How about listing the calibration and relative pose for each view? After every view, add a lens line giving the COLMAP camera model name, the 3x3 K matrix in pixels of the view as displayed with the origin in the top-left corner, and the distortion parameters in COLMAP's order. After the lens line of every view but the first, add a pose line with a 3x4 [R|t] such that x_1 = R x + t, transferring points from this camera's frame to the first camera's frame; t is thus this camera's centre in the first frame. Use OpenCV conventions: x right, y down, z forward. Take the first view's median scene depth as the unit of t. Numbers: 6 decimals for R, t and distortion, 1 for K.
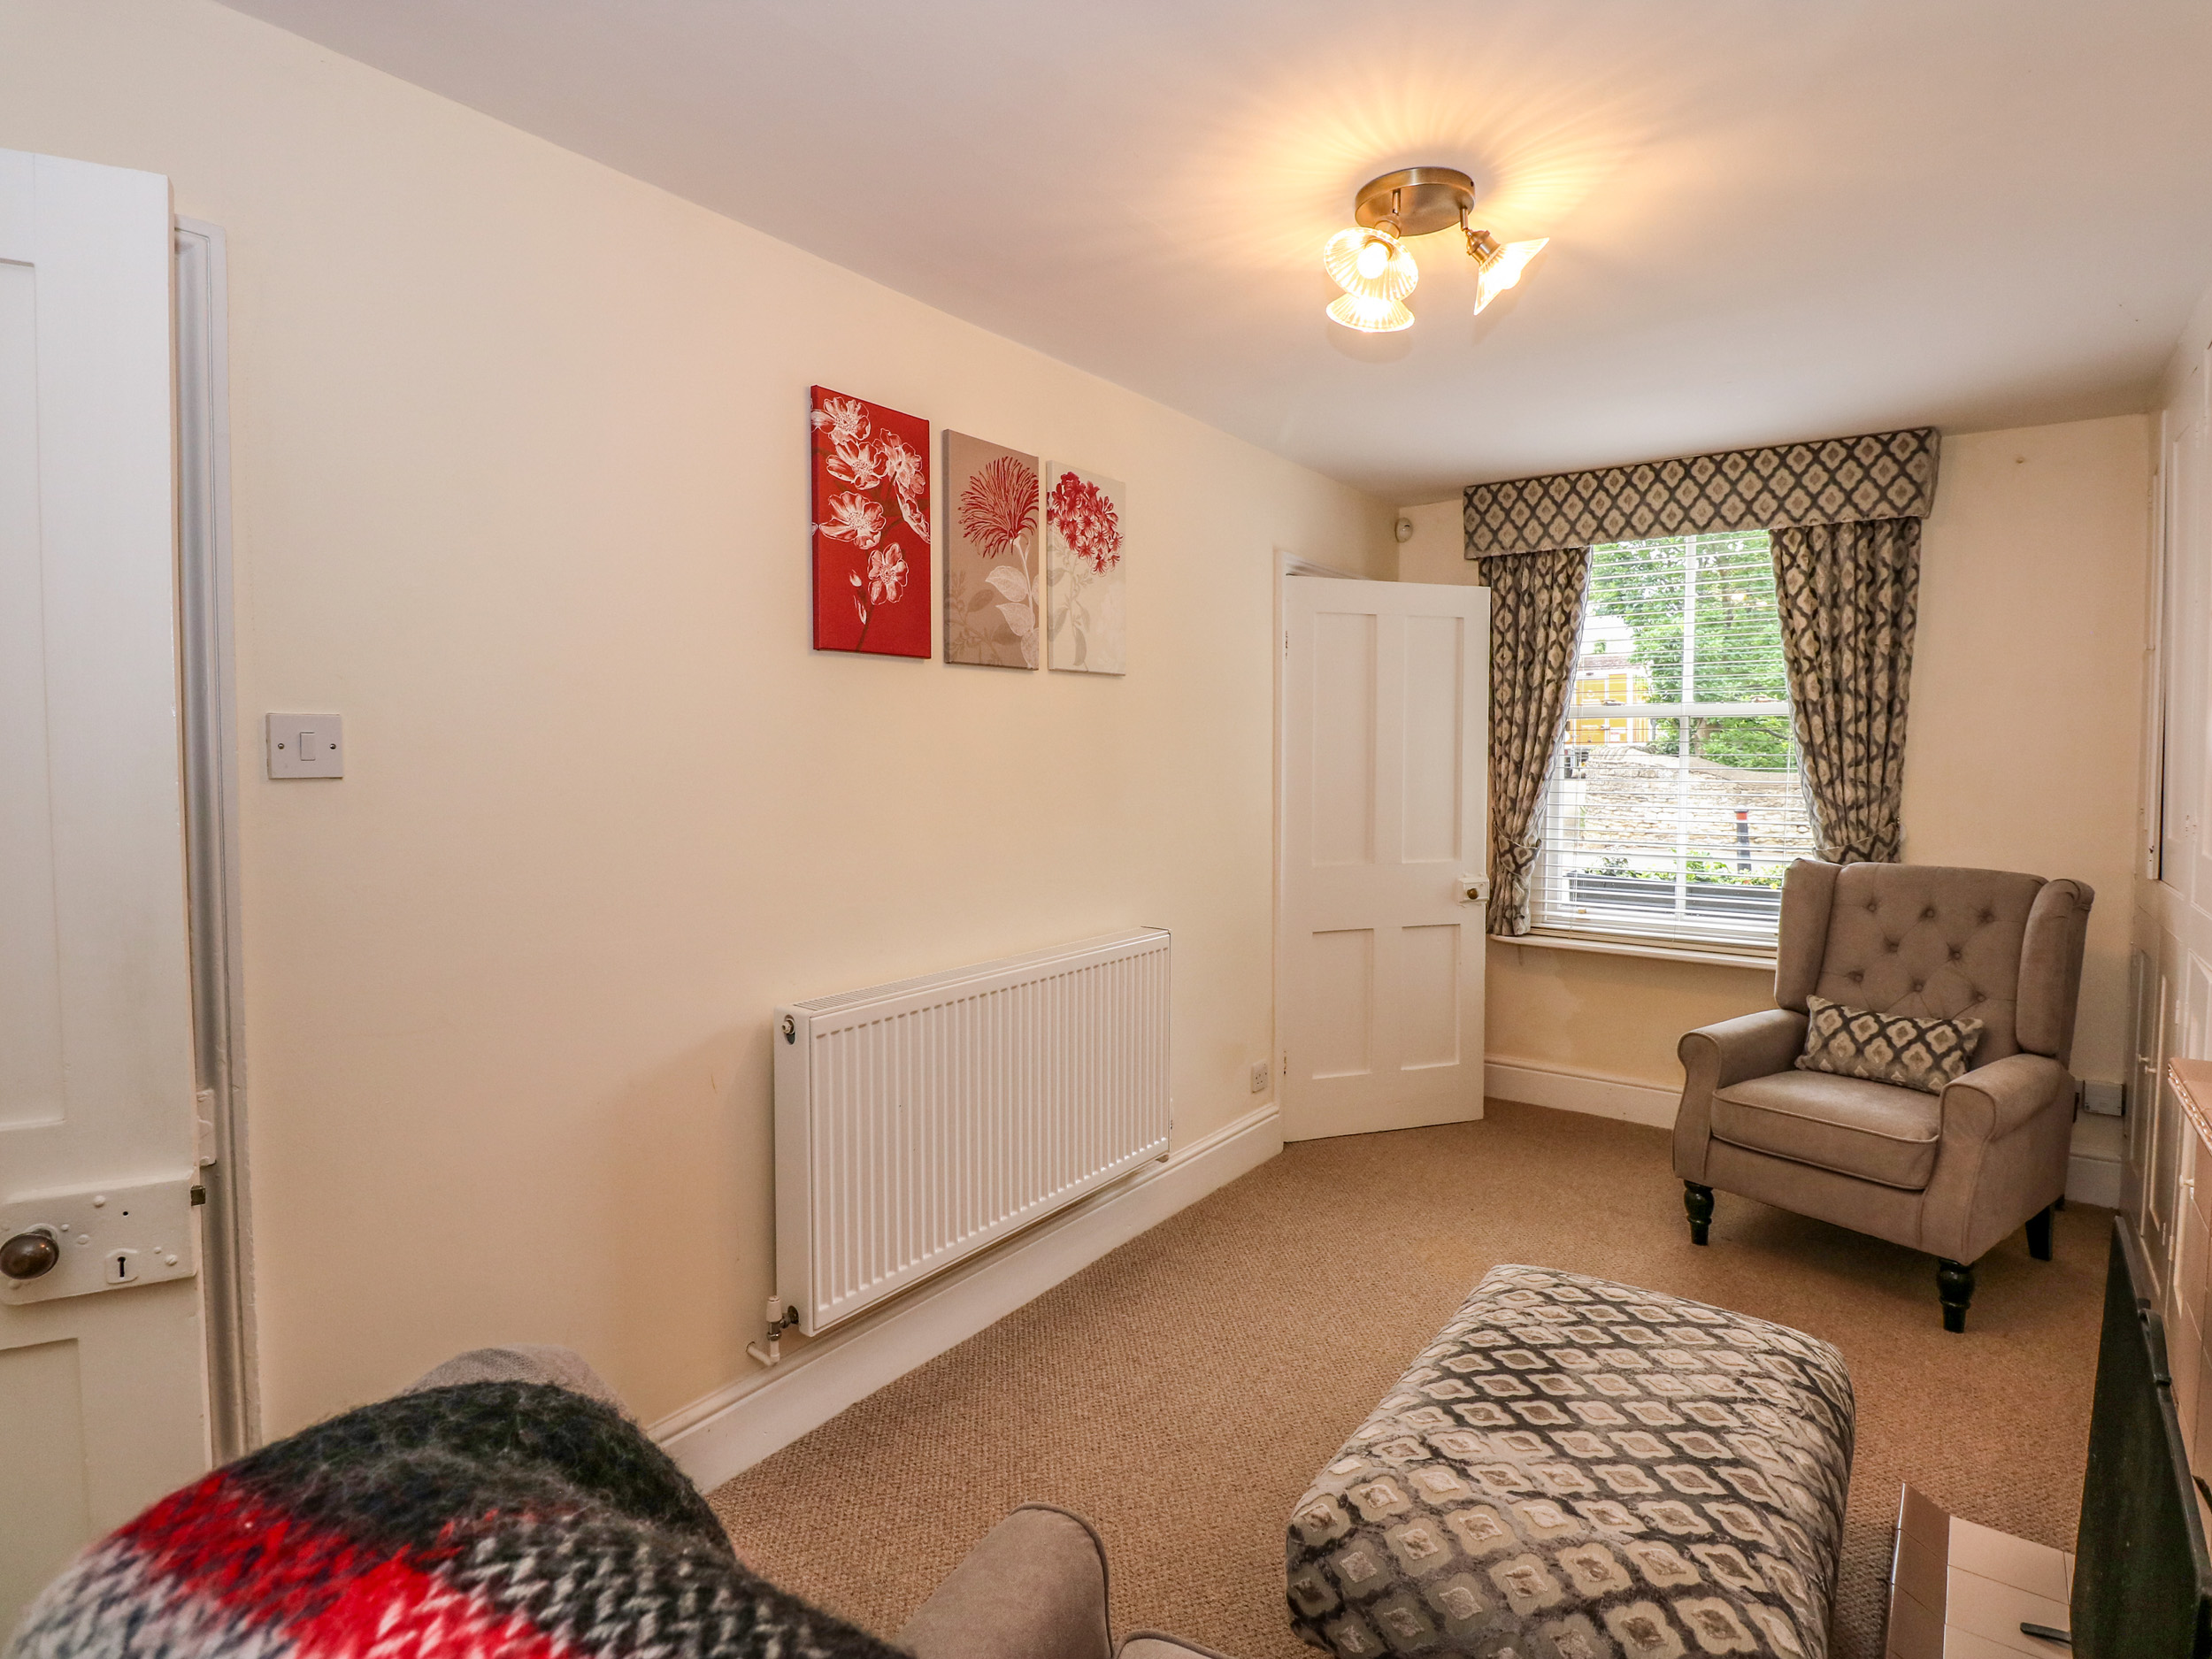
lens RADIAL K [[1117.8, 0, 1107.7], [0, 1117.8, 816.6], [0, 0, 1]] dist [-0.022966, -0.000693]
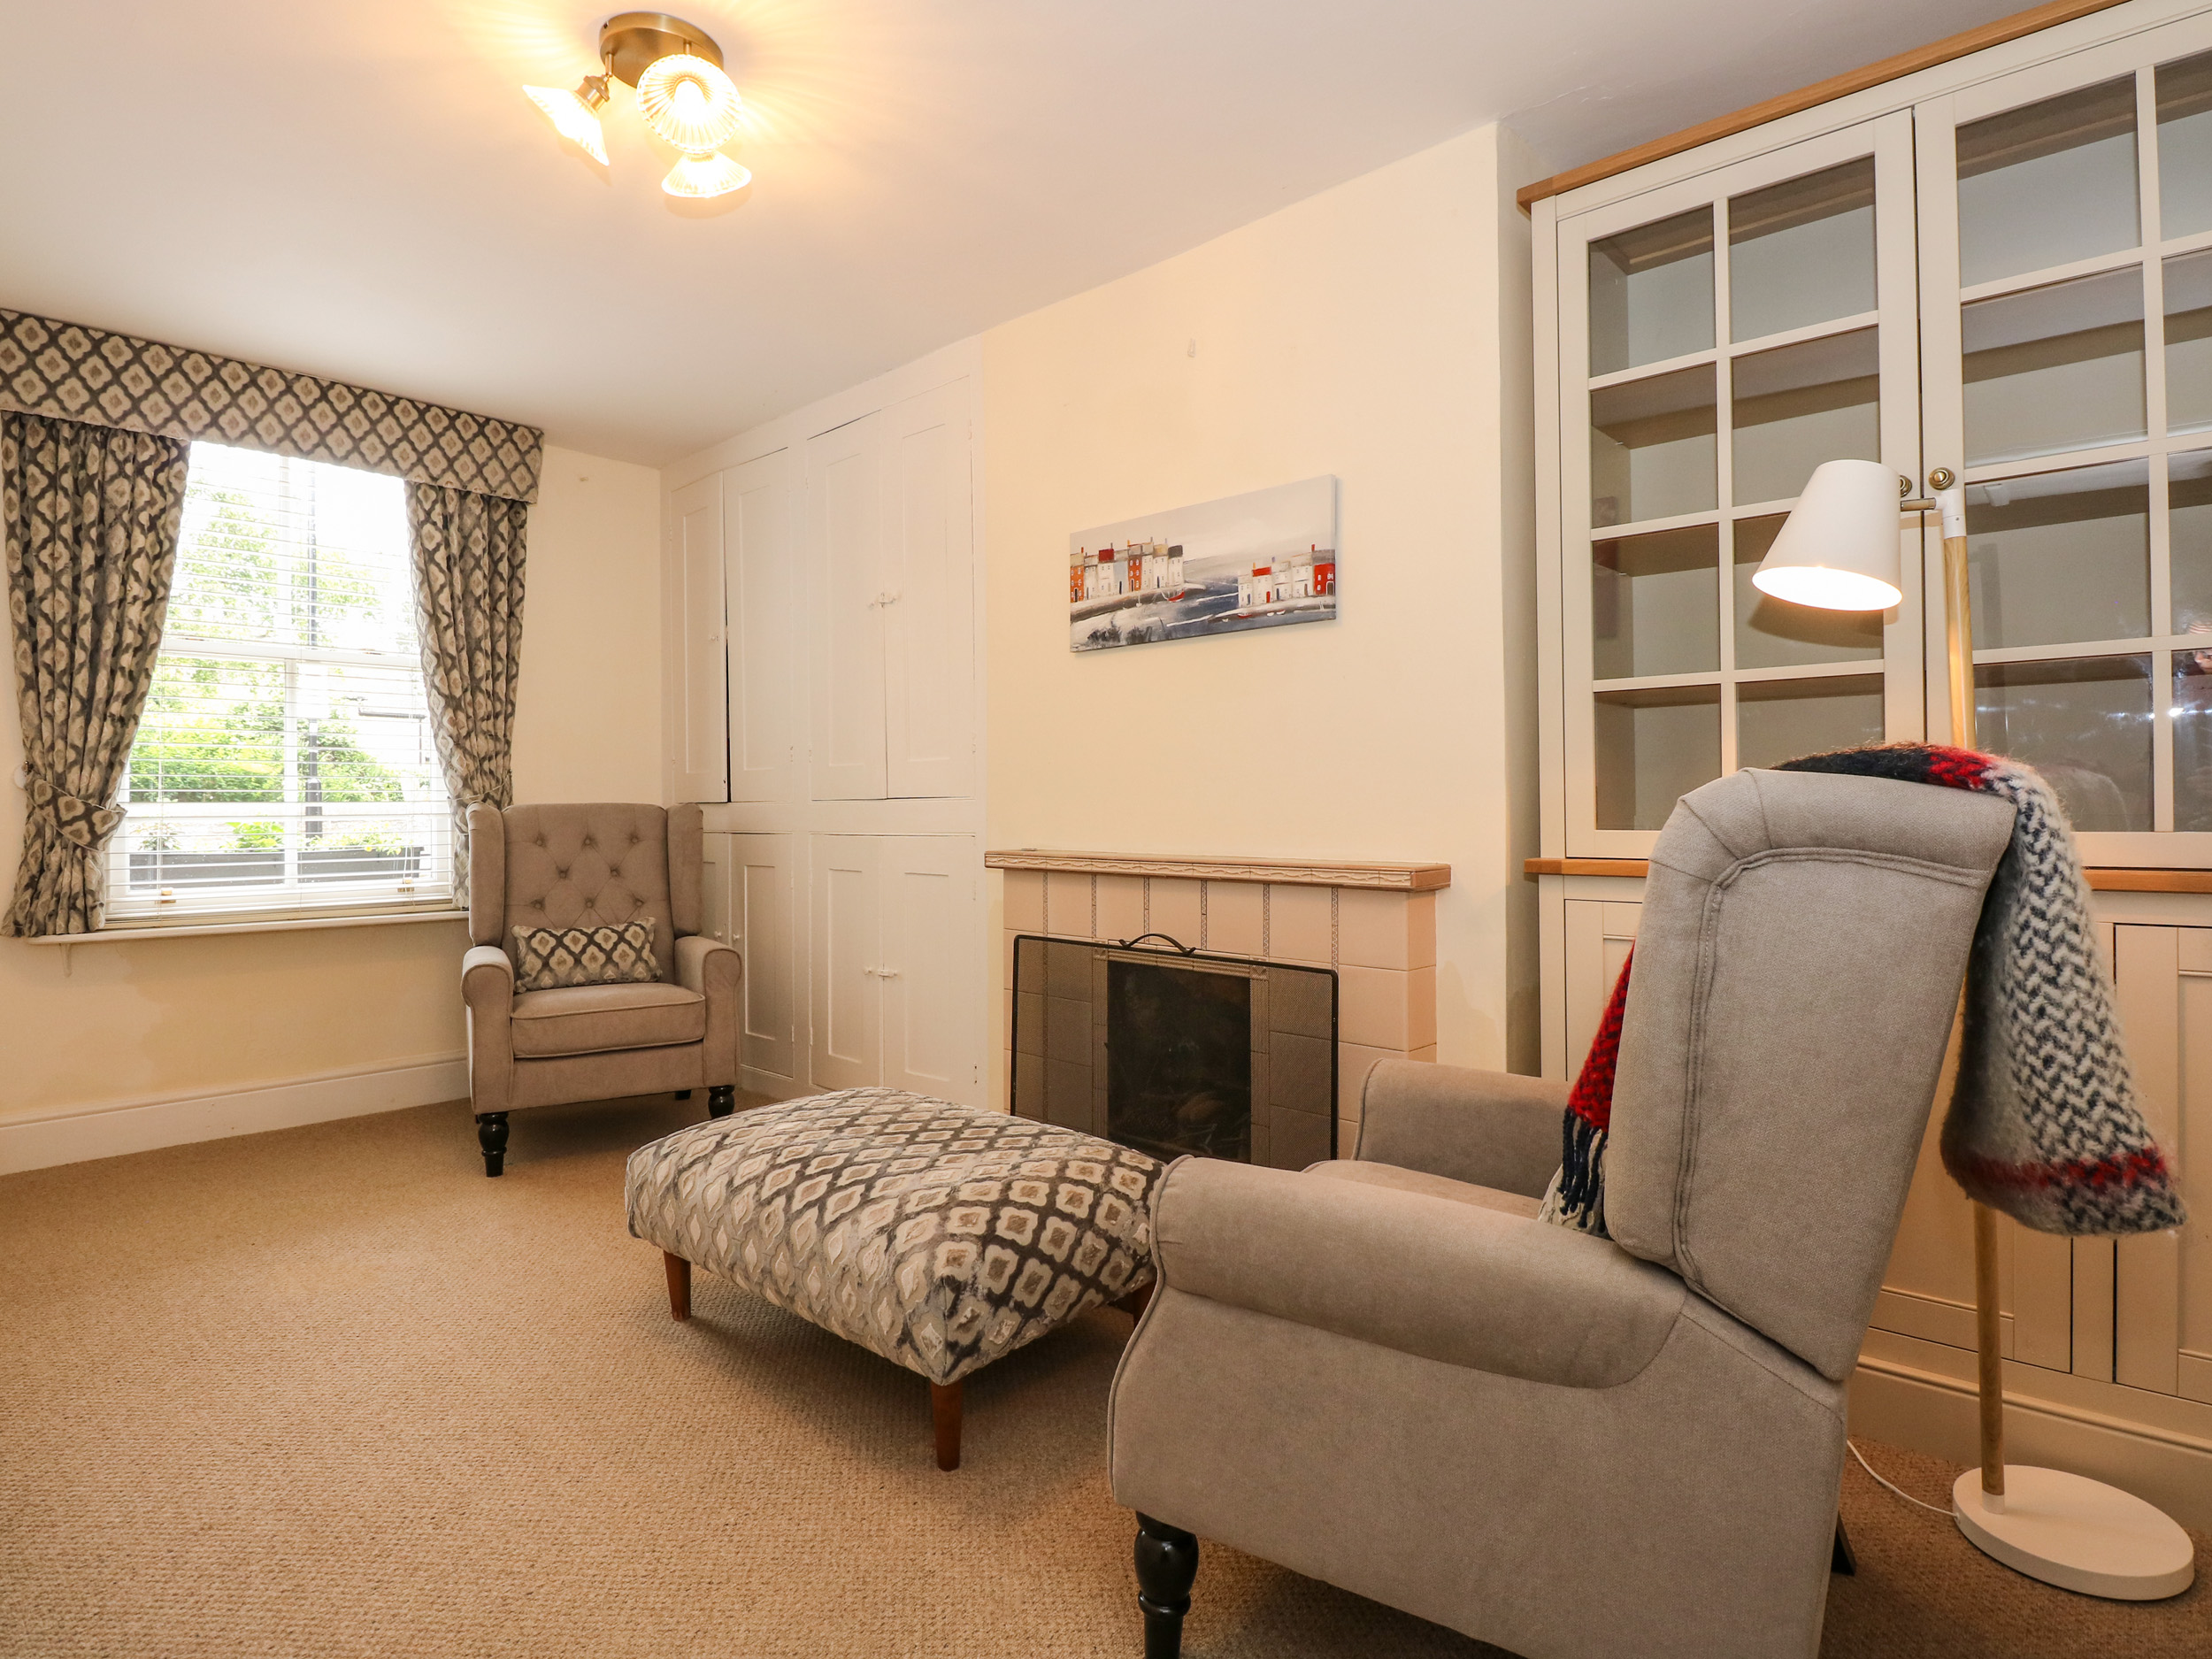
lens RADIAL K [[1253.1, 0, 1107.2], [0, 1253.1, 821.6], [0, 0, 1]] dist [-0.005183, -0.003795]
pose [[0.090167, -0.013590, 0.995834, -0.485293], [0.053886, 0.998509, 0.008747, 0.075178], [-0.994468, 0.052872, 0.090765, 0.287039]]
